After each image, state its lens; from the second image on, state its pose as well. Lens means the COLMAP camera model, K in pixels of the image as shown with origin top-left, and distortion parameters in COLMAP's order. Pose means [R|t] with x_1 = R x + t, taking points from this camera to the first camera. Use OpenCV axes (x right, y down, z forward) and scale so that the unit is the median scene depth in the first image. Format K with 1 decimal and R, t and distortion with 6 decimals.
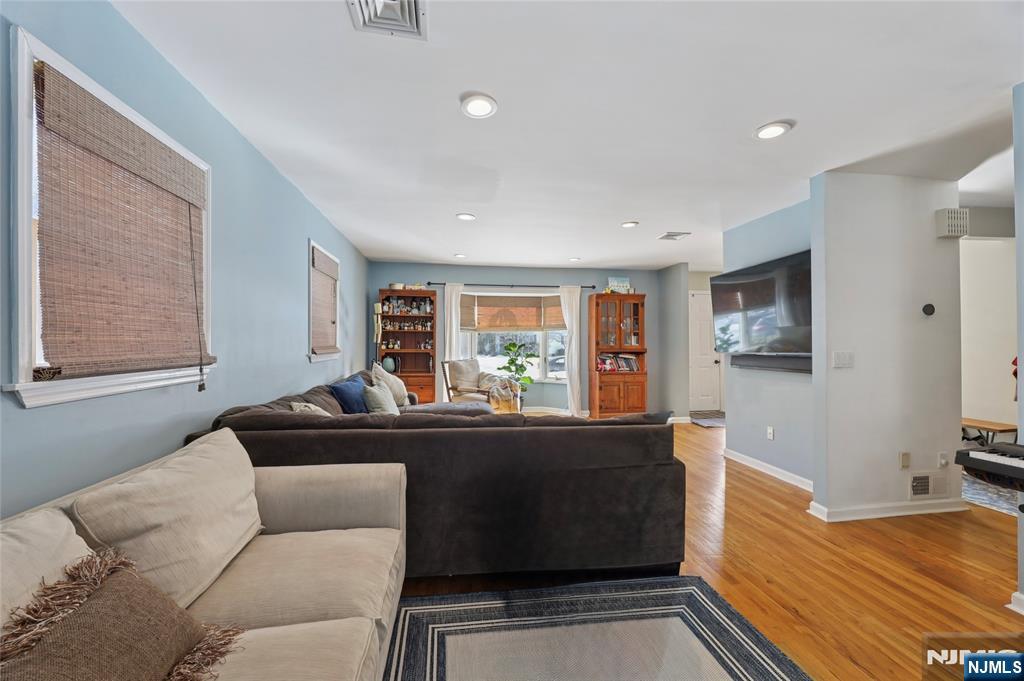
lens RADIAL K [[406.4, 0, 508.8], [0, 406.4, 331.6], [0, 0, 1]] dist [-0.000628, -0.000123]
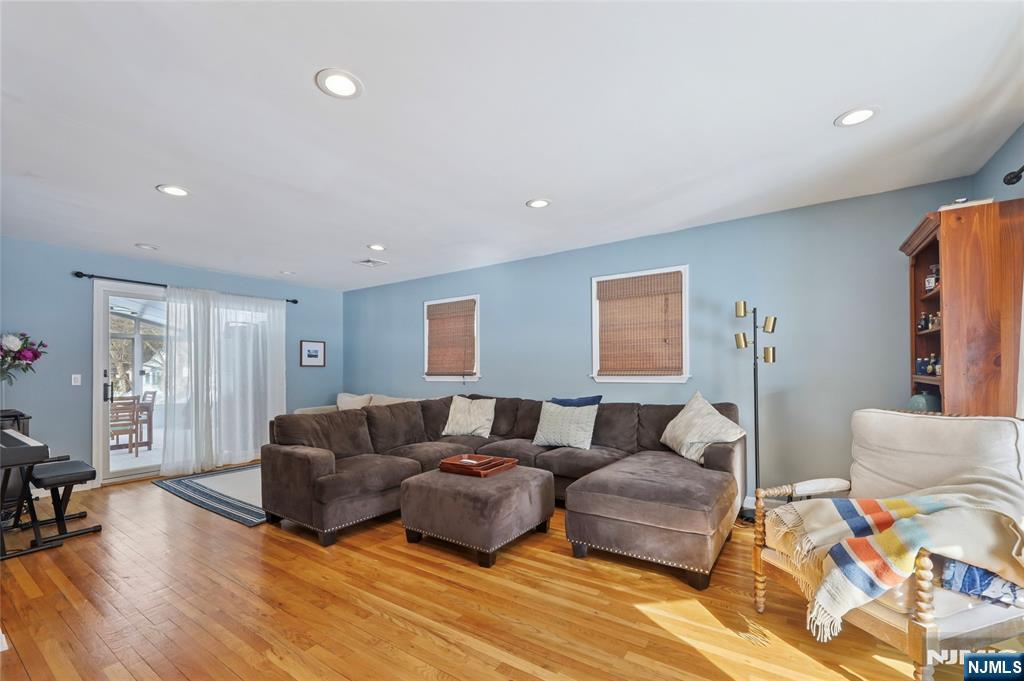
lens RADIAL K [[427.0, 0, 511.6], [0, 427.0, 369.5], [0, 0, 1]] dist [-0.000822, -0.000022]
pose [[-0.676065, 0.002344, -0.736838, 0.337322], [0.026908, 0.999407, -0.021509, 0.034901], [0.736350, -0.034368, -0.675727, 0.958689]]
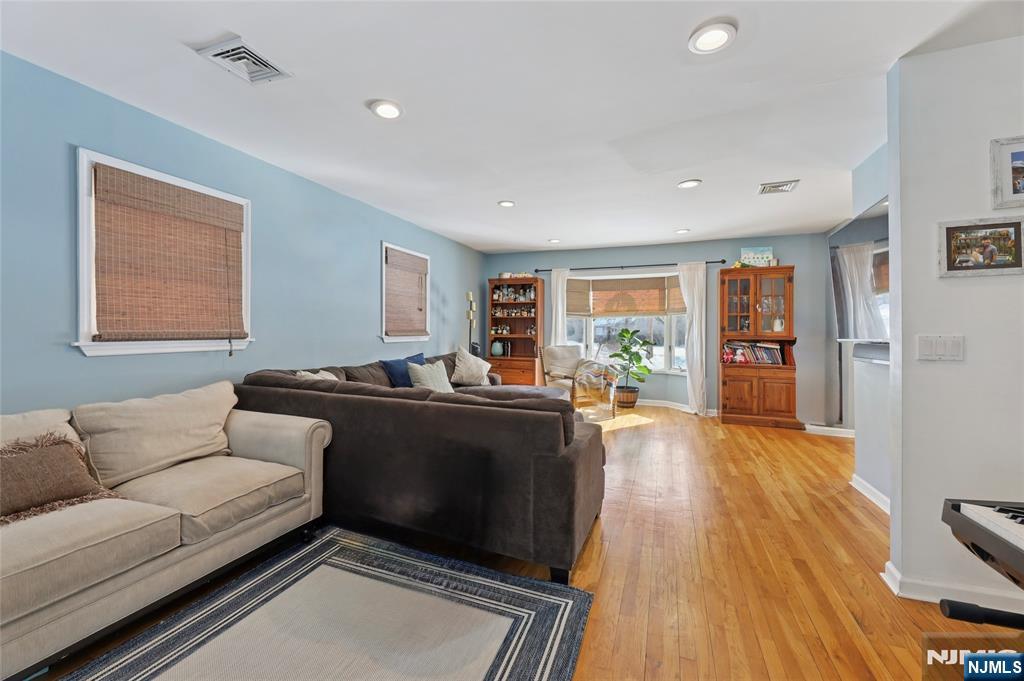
lens RADIAL K [[412.3, 0, 511.5], [0, 412.3, 323.6], [0, 0, 1]] dist [-0.001705, -0.000211]
pose [[0.876259, -0.006347, -0.481799, 0.258675], [0.009857, 0.999940, 0.004754, 0.009917], [0.481740, -0.008915, 0.876269, 0.057433]]
